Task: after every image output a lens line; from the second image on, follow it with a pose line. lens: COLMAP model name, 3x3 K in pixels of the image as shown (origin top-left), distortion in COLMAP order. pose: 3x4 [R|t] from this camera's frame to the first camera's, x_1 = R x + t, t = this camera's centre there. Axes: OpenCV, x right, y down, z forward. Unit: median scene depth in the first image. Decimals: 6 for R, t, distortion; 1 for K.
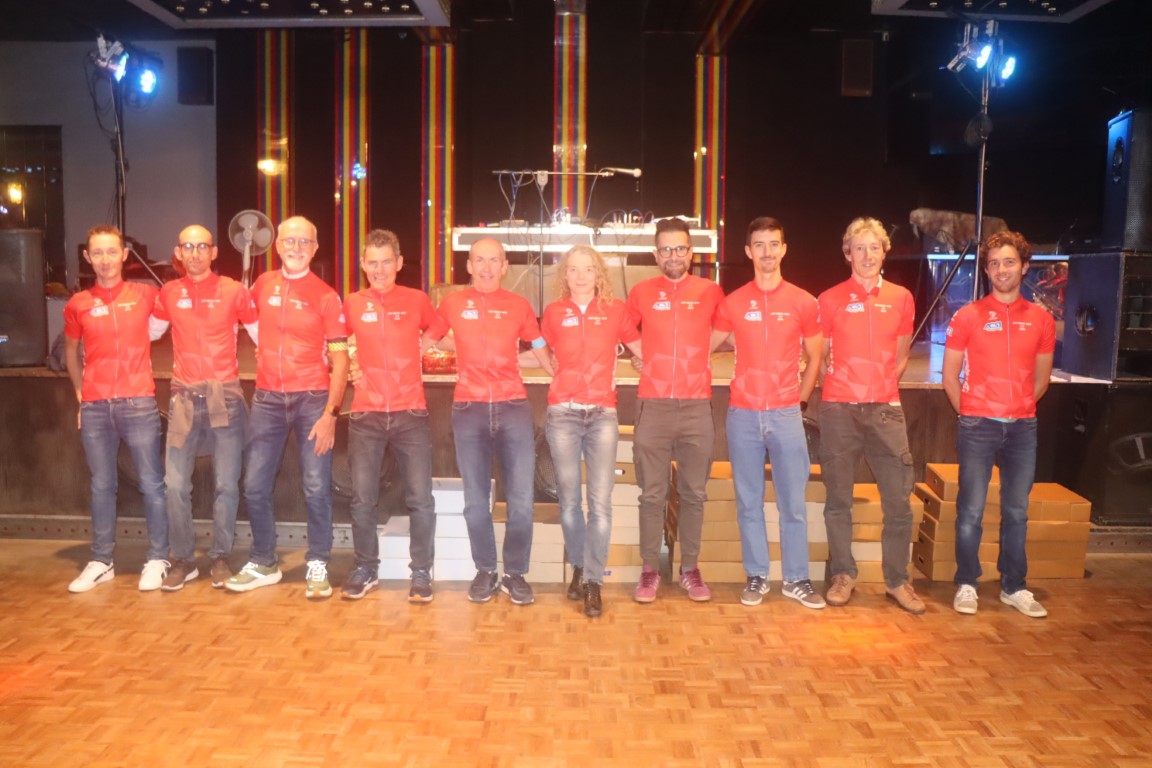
lens RADIAL K [[994.7, 0, 576.0], [0, 994.7, 384.0], [0, 0, 1]] dist [-0.164228, 0.155584]
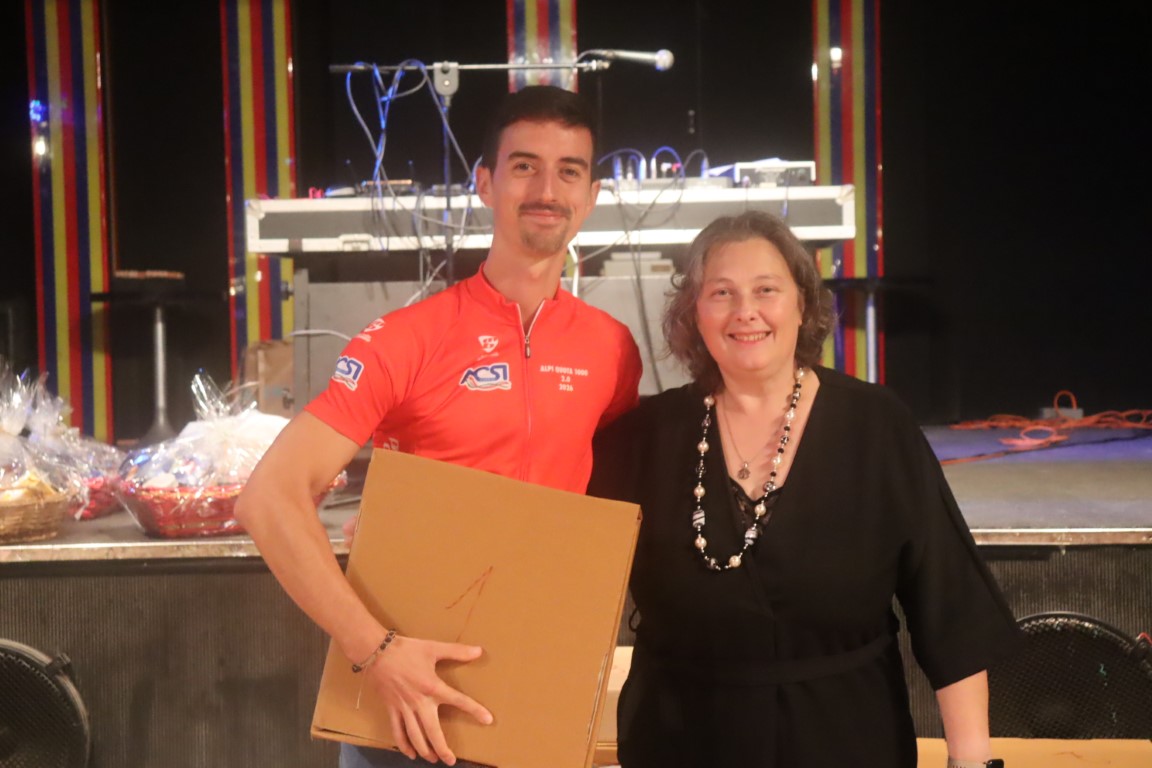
lens RADIAL K [[1921.5, 0, 576.0], [0, 1921.5, 384.0], [0, 0, 1]] dist [0.145002, 0.295850]
pose [[0.999294, -0.031743, -0.020090, 0.035833], [0.029914, 0.995884, -0.085561, -0.000448], [0.022723, 0.084900, 0.996130, 0.165910]]
